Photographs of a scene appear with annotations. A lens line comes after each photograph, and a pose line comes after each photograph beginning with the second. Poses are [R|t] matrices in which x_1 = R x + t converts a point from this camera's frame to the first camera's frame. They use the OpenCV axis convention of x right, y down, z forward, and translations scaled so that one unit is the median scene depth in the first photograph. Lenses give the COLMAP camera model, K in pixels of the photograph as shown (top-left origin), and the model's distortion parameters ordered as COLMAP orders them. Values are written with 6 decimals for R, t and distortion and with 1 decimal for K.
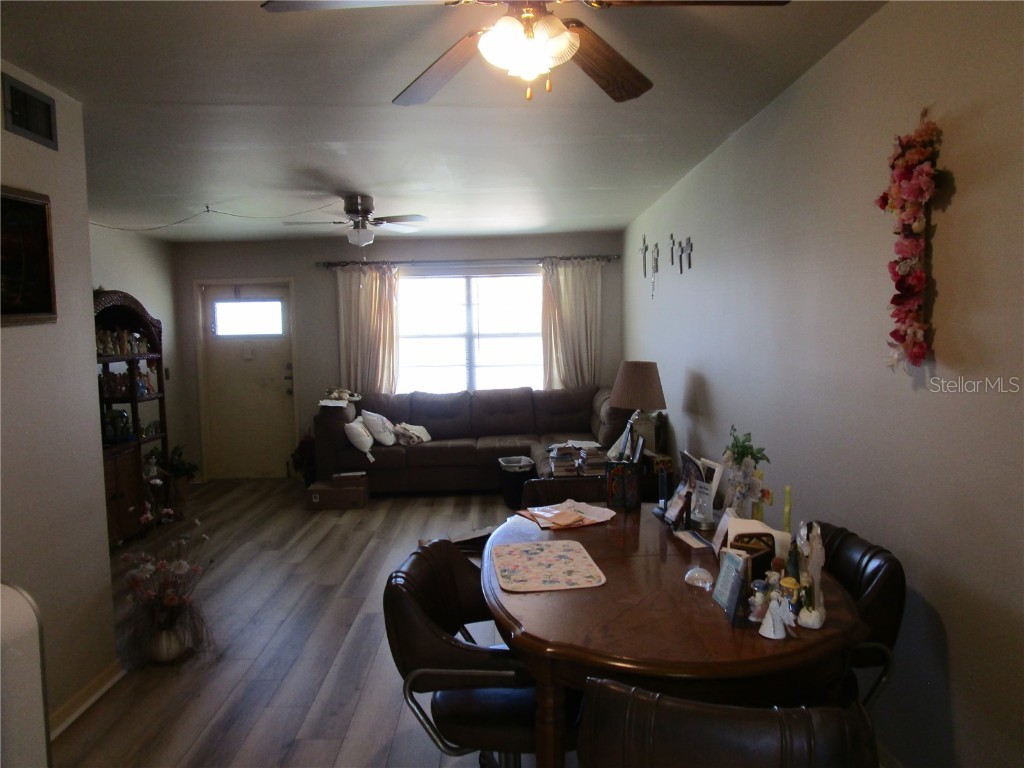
lens RADIAL K [[733.9, 0, 509.8], [0, 733.9, 388.6], [0, 0, 1]] dist [-0.022986, 0.010190]
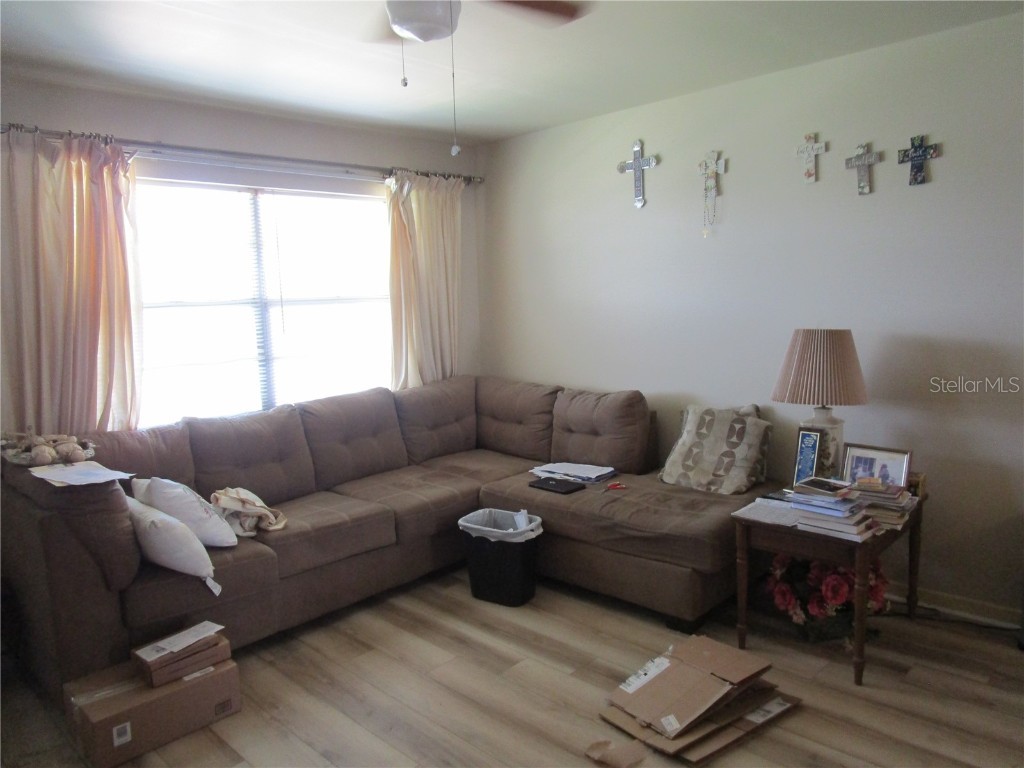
lens RADIAL K [[733.9, 0, 509.8], [0, 733.9, 388.6], [0, 0, 1]] dist [-0.022986, 0.010190]
pose [[0.705154, -0.091241, 0.703159, -0.388004], [0.070629, 0.995793, 0.058383, -0.035028], [-0.705527, 0.008494, 0.708632, 0.624820]]
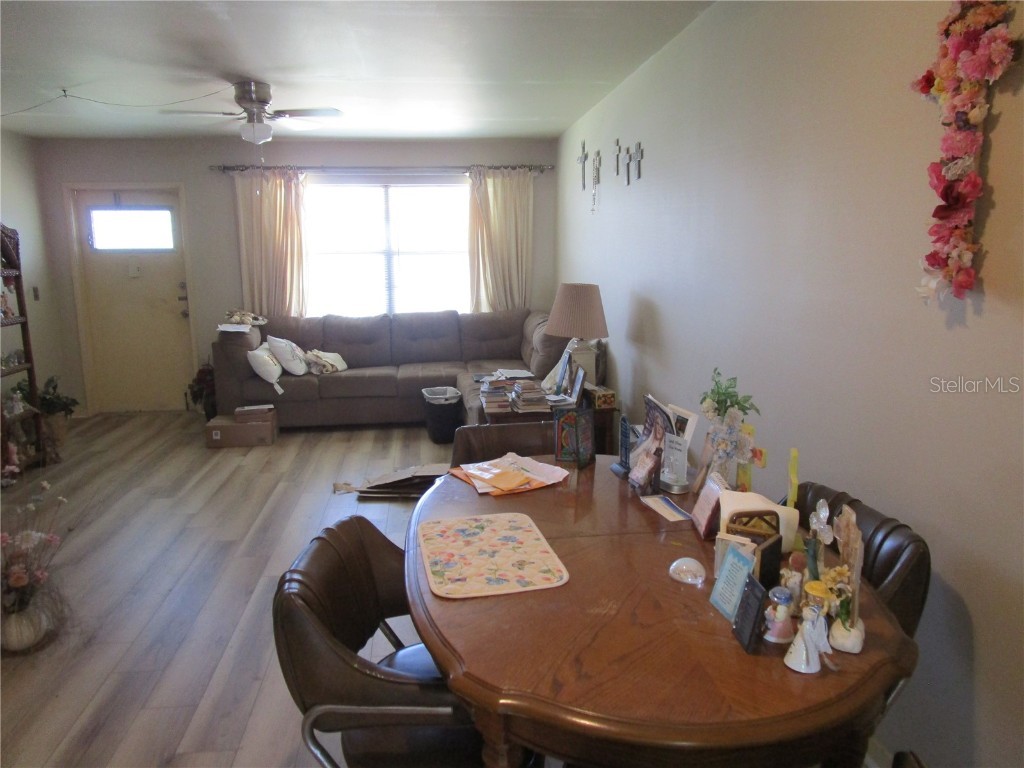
lens RADIAL K [[733.9, 0, 509.8], [0, 733.9, 388.6], [0, 0, 1]] dist [-0.022986, 0.010190]
pose [[0.994353, -0.006368, 0.105932, -0.003515], [-0.005237, 0.994037, 0.108917, -0.005948], [-0.105994, -0.108857, 0.988390, 0.090362]]
